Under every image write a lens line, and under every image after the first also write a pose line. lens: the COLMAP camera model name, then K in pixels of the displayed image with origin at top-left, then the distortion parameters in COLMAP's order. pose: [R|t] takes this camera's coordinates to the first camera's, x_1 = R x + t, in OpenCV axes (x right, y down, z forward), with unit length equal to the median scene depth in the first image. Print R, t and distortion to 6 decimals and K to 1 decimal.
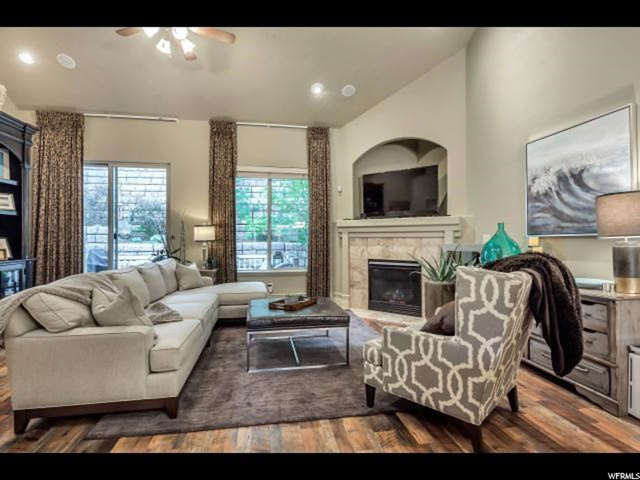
lens RADIAL K [[311.0, 0, 316.2], [0, 311.0, 238.2], [0, 0, 1]] dist [-0.002640, -0.001542]
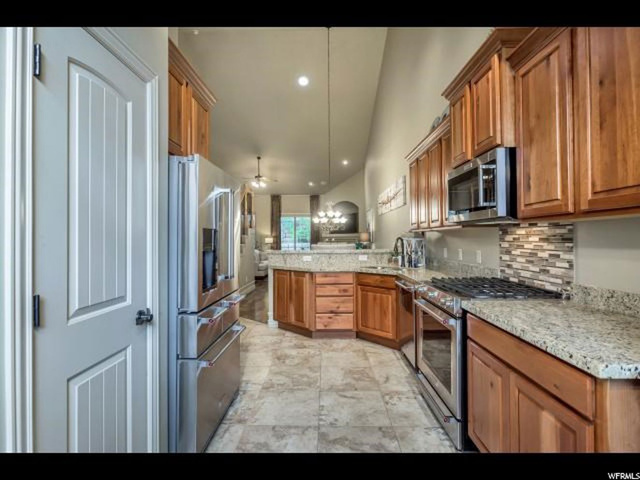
lens RADIAL K [[311.0, 0, 319.7], [0, 311.0, 236.8], [0, 0, 1]] dist [-0.002640, -0.001542]
pose [[0.982758, -0.007847, -0.184731, 0.506375], [0.007219, 0.999966, -0.004072, -0.028971], [0.184757, 0.002668, 0.982781, -1.392074]]
